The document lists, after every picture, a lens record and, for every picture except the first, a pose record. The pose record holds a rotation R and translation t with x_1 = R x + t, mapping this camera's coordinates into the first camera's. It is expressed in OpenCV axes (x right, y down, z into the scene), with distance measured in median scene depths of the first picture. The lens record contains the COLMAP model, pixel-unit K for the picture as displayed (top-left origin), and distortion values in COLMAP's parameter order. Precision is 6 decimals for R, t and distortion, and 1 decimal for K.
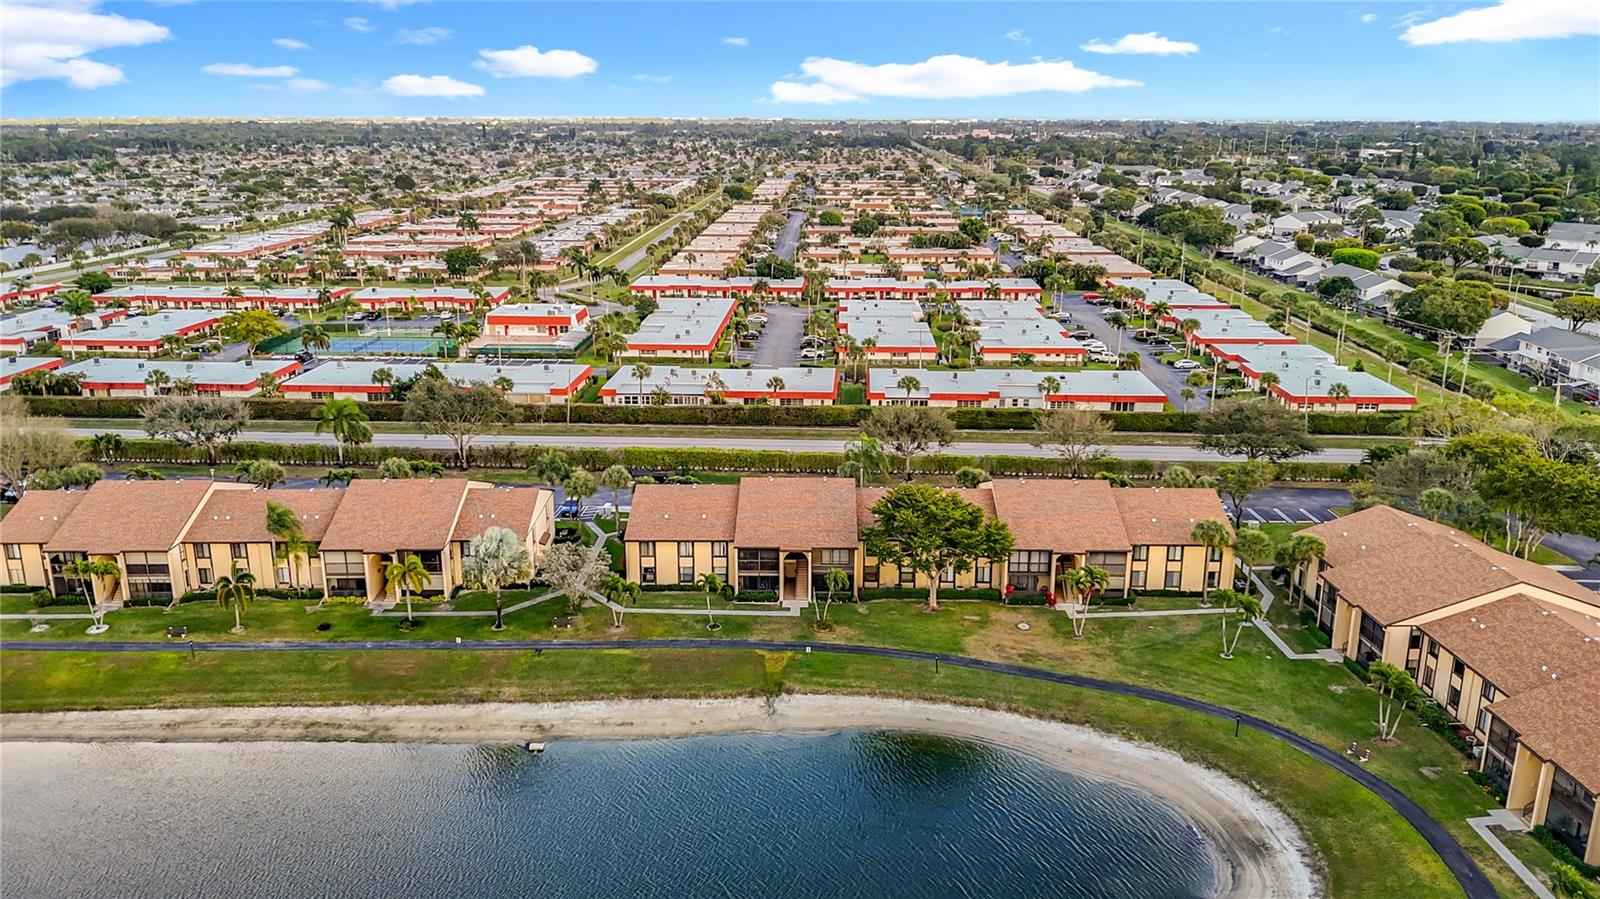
lens RADIAL K [[1174.0, 0, 777.3], [0, 1174.0, 455.3], [0, 0, 1]] dist [0.066599, -0.142135]
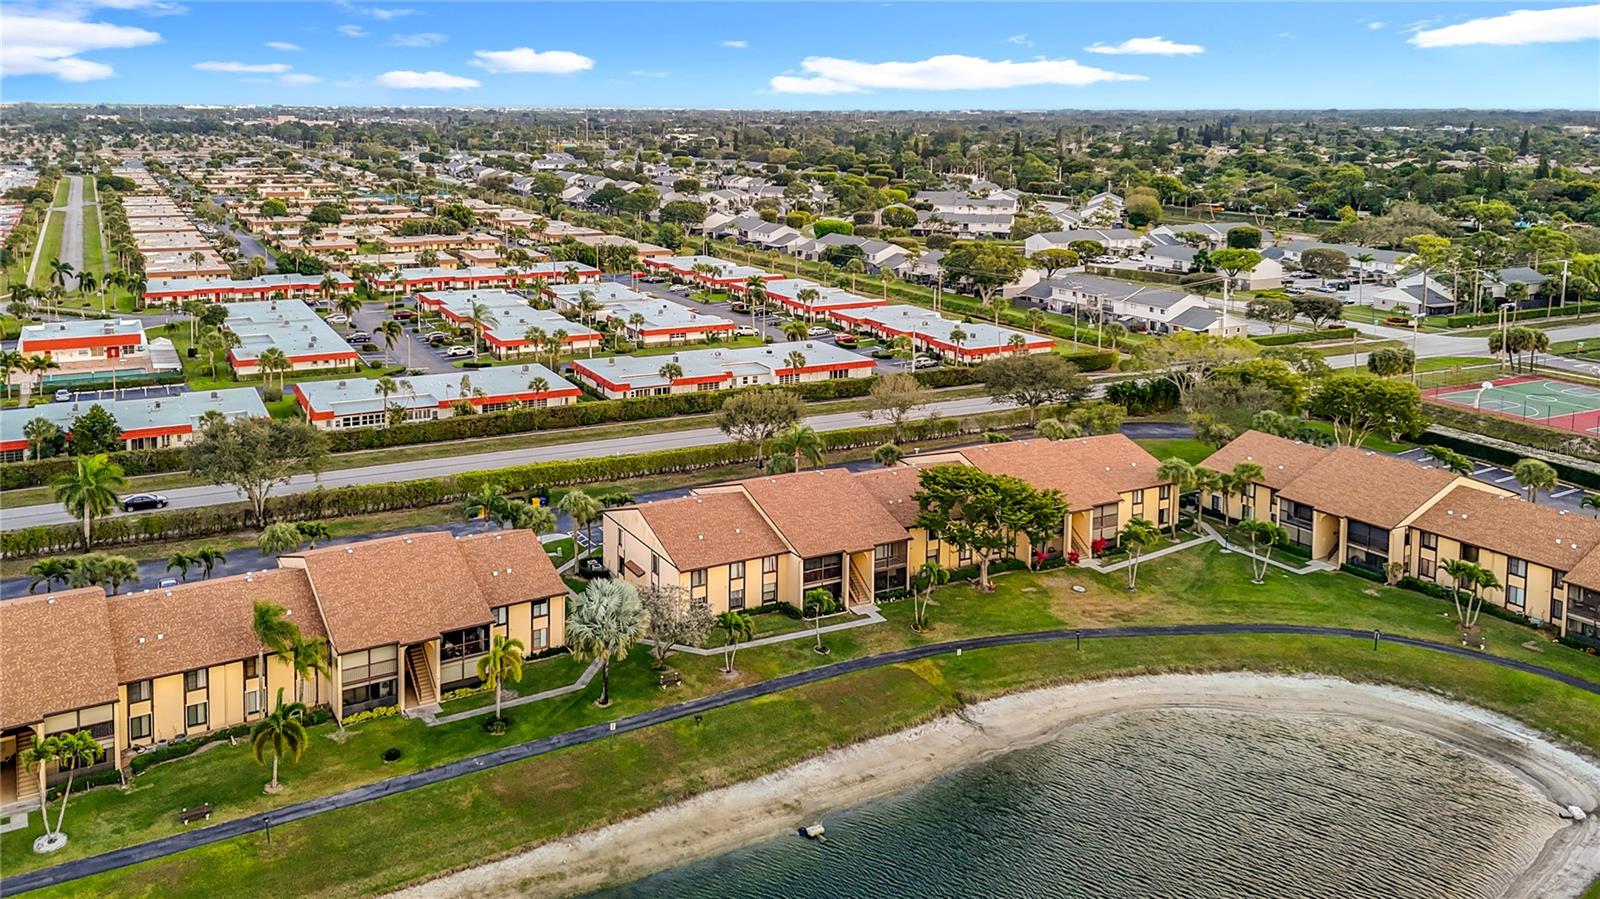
lens RADIAL K [[1190.5, 0, 668.6], [0, 1190.5, 289.8], [0, 0, 1]] dist [0.068185, -0.057924]
pose [[0.887174, -0.064453, 0.456911, -0.535930], [0.121185, 0.987983, -0.095936, -0.051190], [-0.445237, 0.140483, 0.884324, 0.188976]]
